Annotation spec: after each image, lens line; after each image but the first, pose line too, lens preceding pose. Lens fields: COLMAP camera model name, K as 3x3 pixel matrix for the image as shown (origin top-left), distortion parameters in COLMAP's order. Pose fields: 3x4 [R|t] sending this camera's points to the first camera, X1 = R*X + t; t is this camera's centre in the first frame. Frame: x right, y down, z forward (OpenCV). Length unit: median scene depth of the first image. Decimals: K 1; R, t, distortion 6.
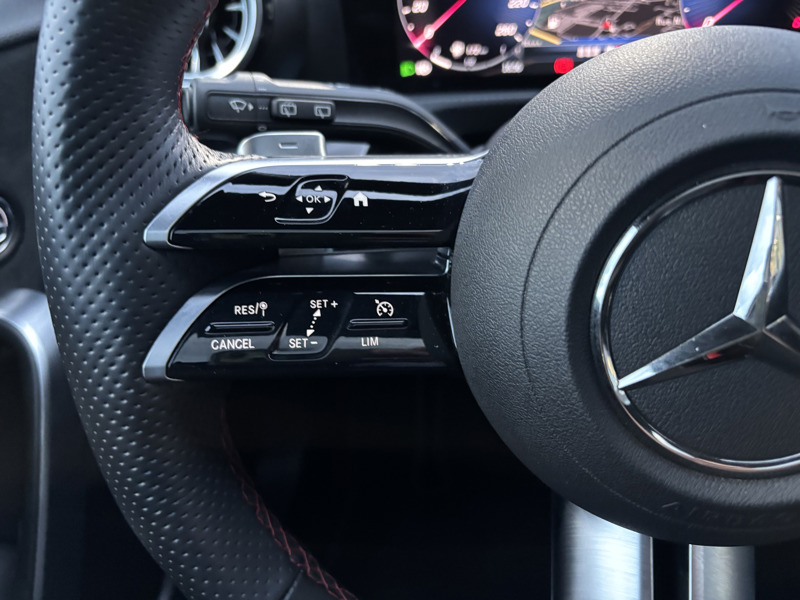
lens RADIAL K [[655.0, 0, 400.0], [0, 655.0, 300.0], [0, 0, 1]] dist [-0.003812, -0.002957]
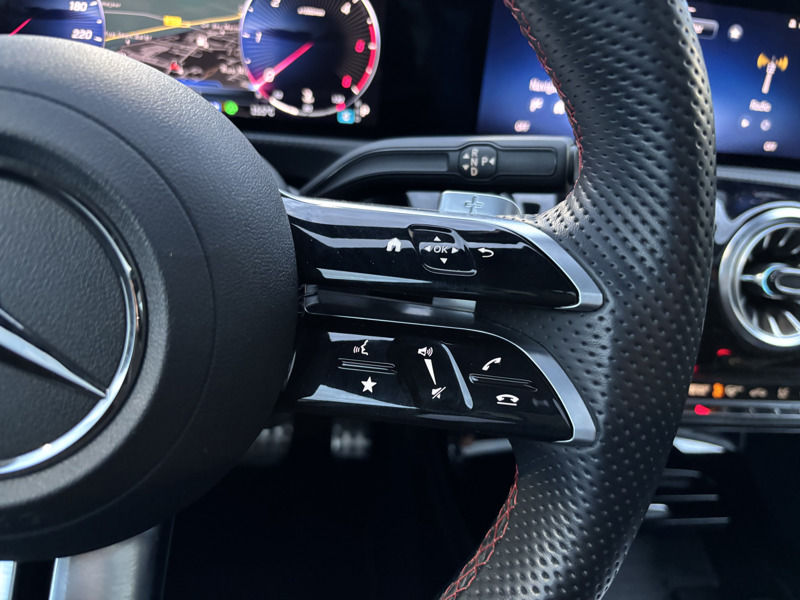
lens RADIAL K [[629.4, 0, 396.6], [0, 629.4, 299.2], [0, 0, 1]] dist [-0.009300, -0.011490]
pose [[0.947313, 0.010217, 0.320145, 0.342590], [0.016557, 0.996593, -0.080800, 0.033090], [-0.319880, 0.081843, 0.943917, -0.020197]]
